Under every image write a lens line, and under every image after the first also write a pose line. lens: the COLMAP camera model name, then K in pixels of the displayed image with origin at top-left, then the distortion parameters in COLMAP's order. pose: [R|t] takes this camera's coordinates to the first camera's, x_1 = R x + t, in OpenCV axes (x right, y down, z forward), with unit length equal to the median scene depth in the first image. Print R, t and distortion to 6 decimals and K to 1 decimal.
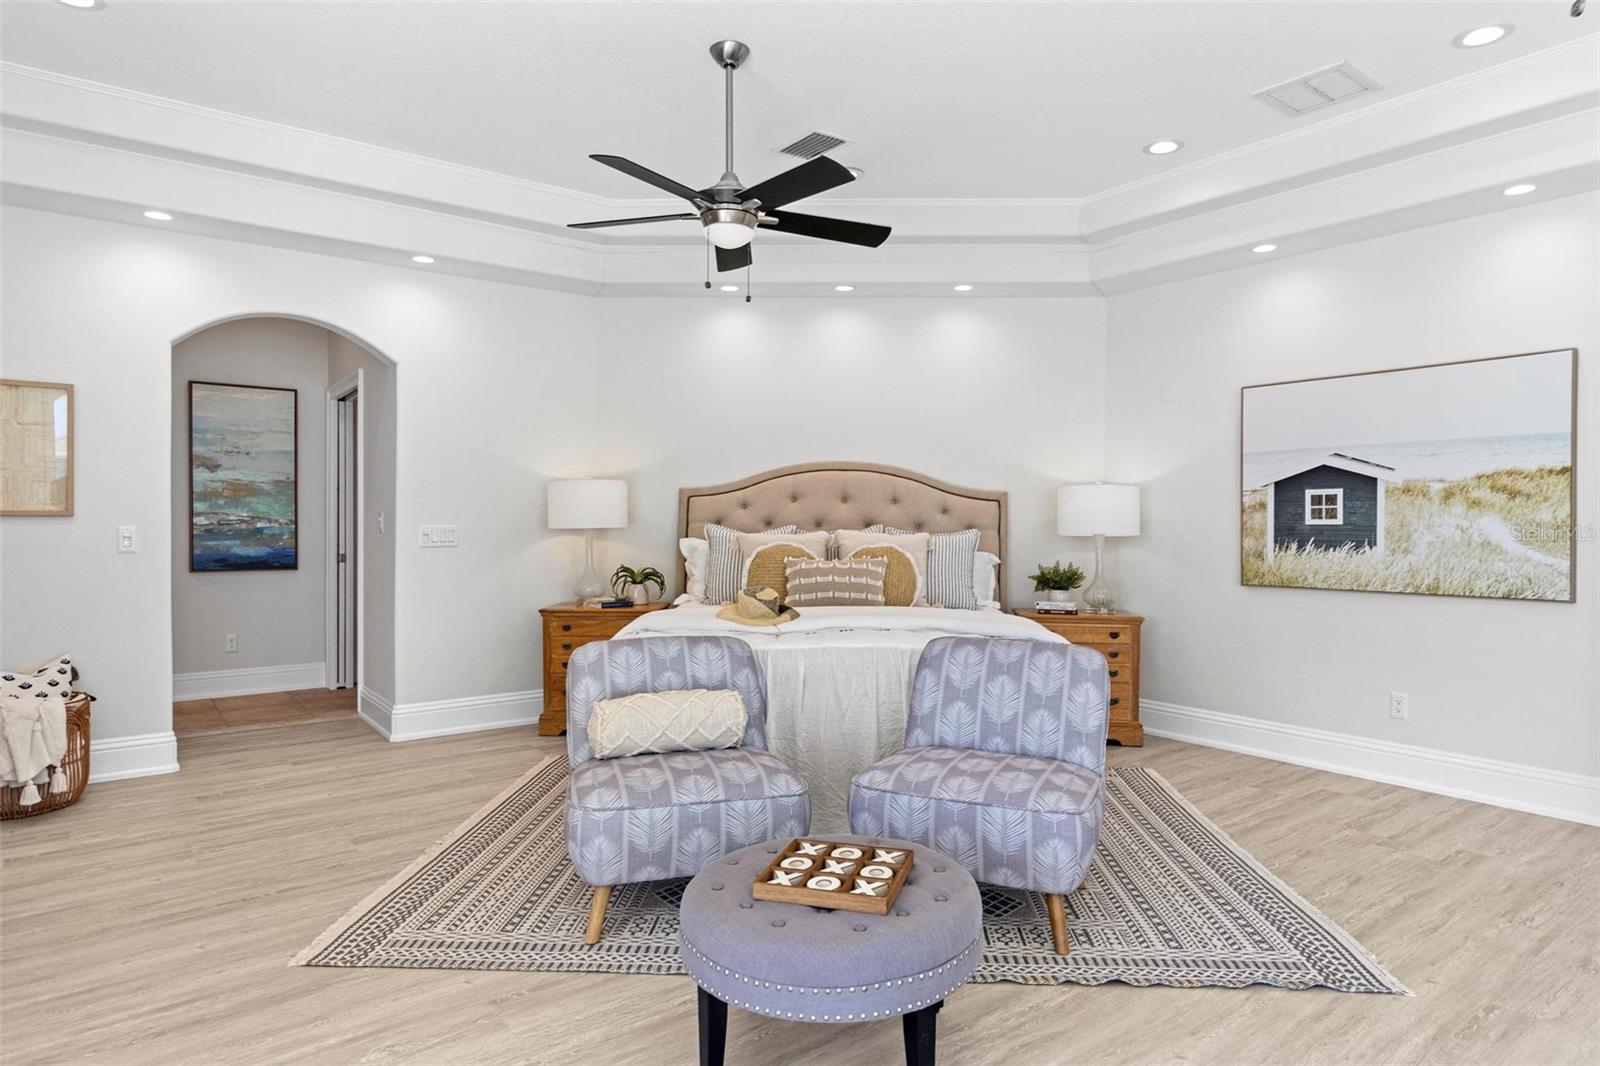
lens RADIAL K [[891.0, 0, 800.0], [0, 891.0, 533.0], [0, 0, 1]] dist [-0.001621, -0.000093]
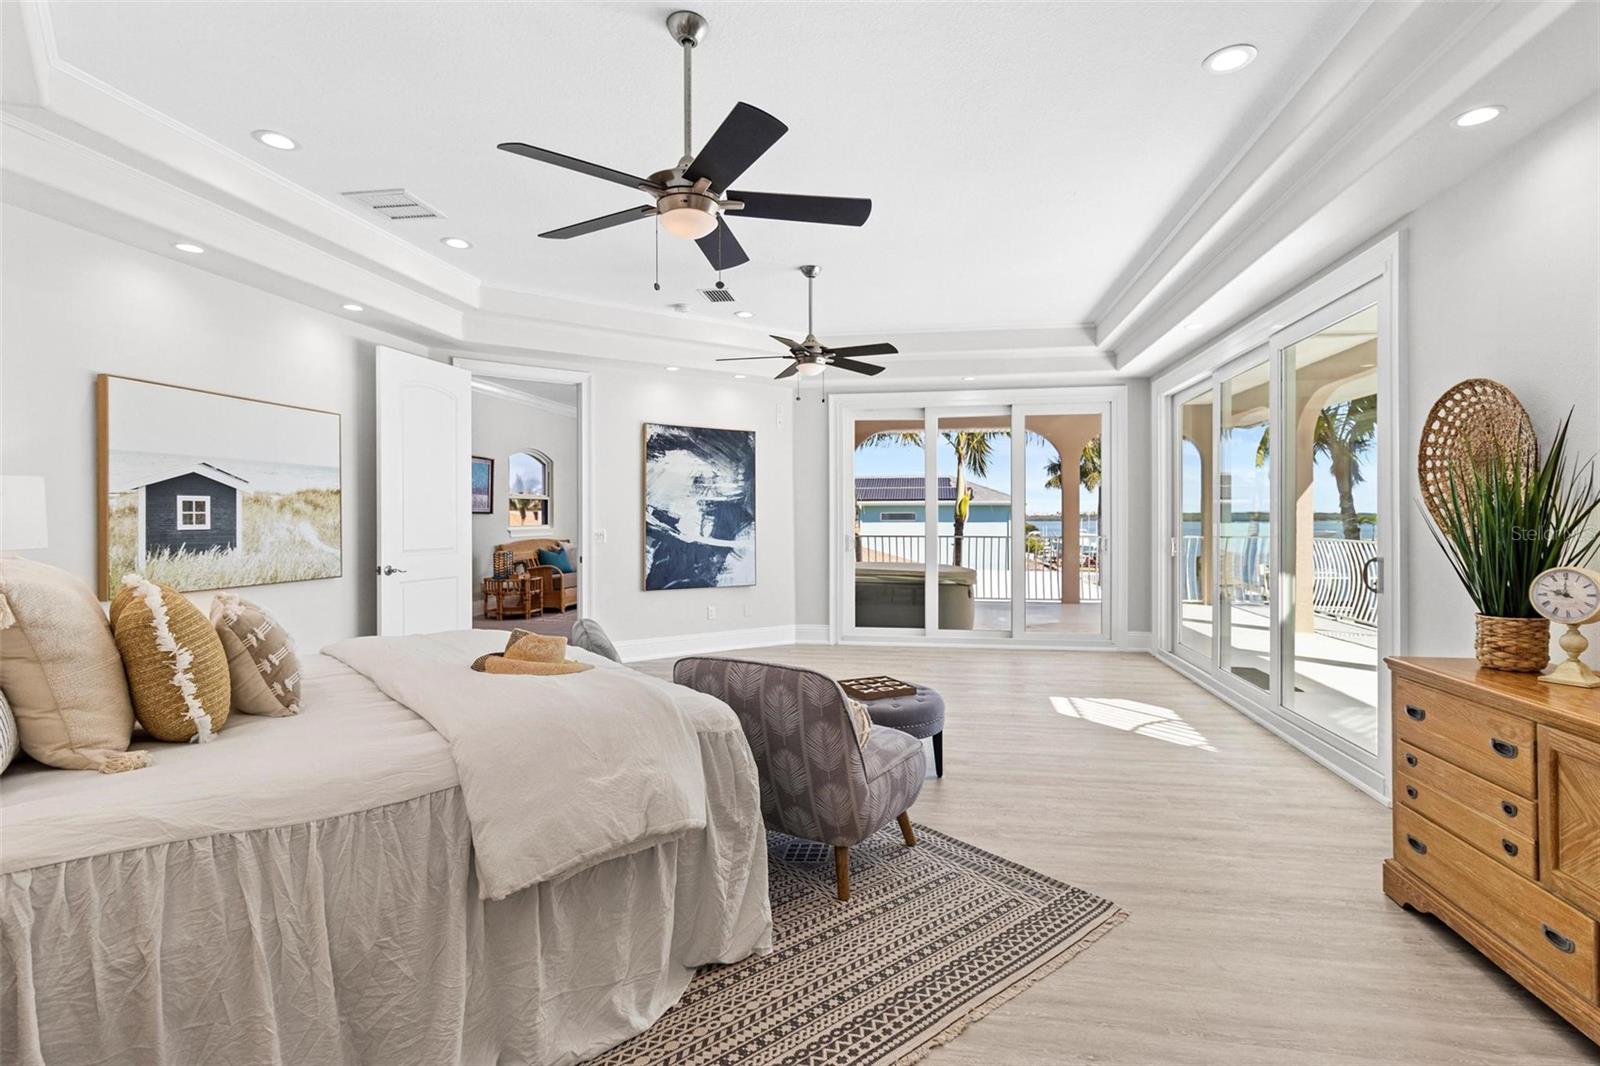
lens RADIAL K [[752.8, 0, 800.0], [0, 752.8, 533.0], [0, 0, 1]] dist [-0.001327, -0.000303]
pose [[-0.665399, -0.016824, 0.746298, -0.556349], [0.007731, 0.999537, 0.029425, -0.026615], [-0.746448, 0.025349, -0.664961, 1.078174]]
